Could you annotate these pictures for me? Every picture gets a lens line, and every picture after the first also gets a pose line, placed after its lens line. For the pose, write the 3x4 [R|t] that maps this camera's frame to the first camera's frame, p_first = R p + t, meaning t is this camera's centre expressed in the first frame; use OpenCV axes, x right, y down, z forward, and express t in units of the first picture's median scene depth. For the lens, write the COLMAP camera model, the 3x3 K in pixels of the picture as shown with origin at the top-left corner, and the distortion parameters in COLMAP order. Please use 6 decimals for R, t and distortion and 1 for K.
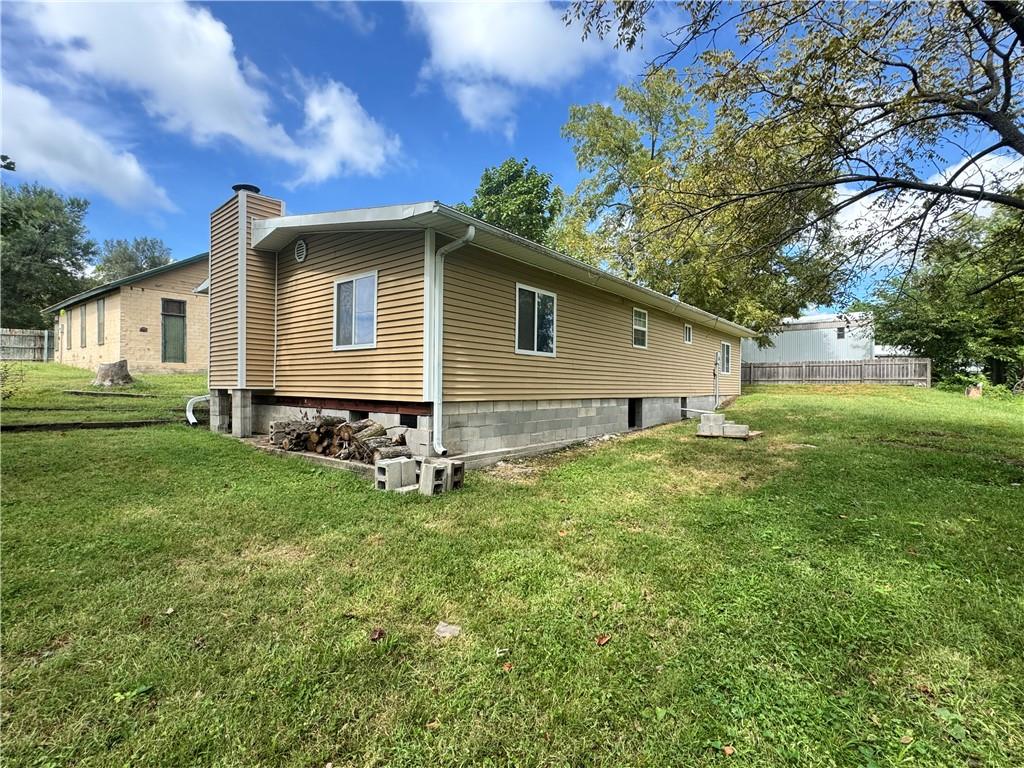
lens RADIAL K [[476.9, 0, 513.4], [0, 476.9, 384.8], [0, 0, 1]] dist [0.002370, -0.000399]
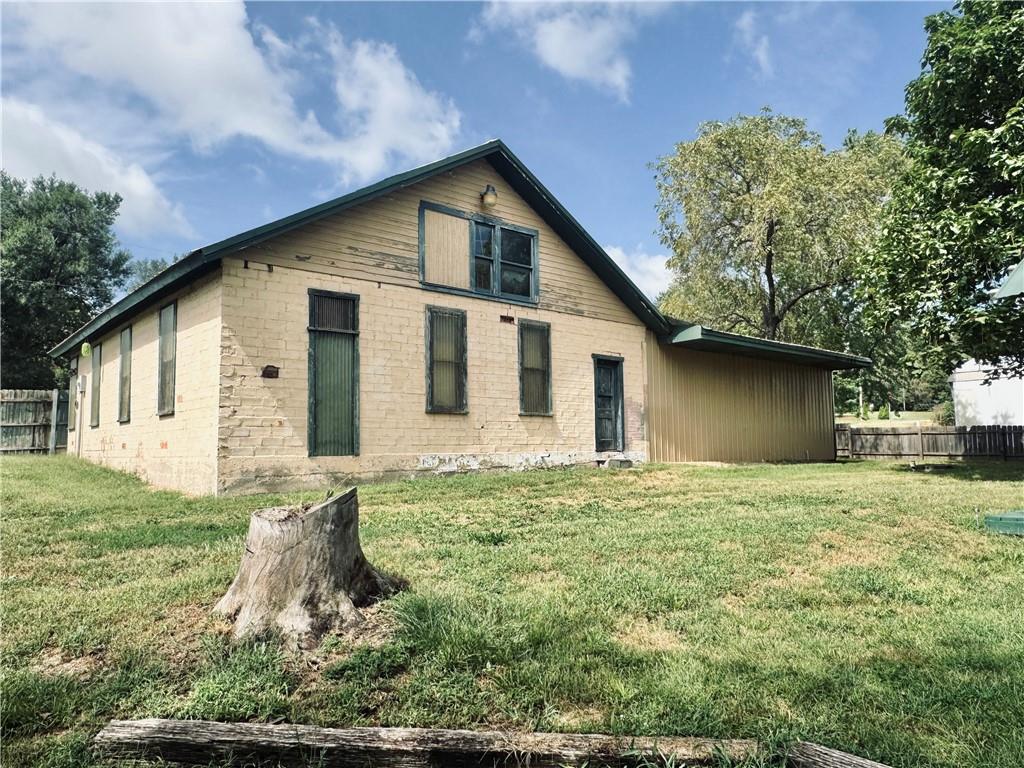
lens RADIAL K [[724.0, 0, 511.2], [0, 724.0, 386.6], [0, 0, 1]] dist [0.028917, -0.017883]
pose [[0.975332, -0.043517, -0.216410, -0.428533], [0.023091, 0.995110, -0.096038, -0.040839], [0.219531, 0.088672, 0.971568, 0.446725]]
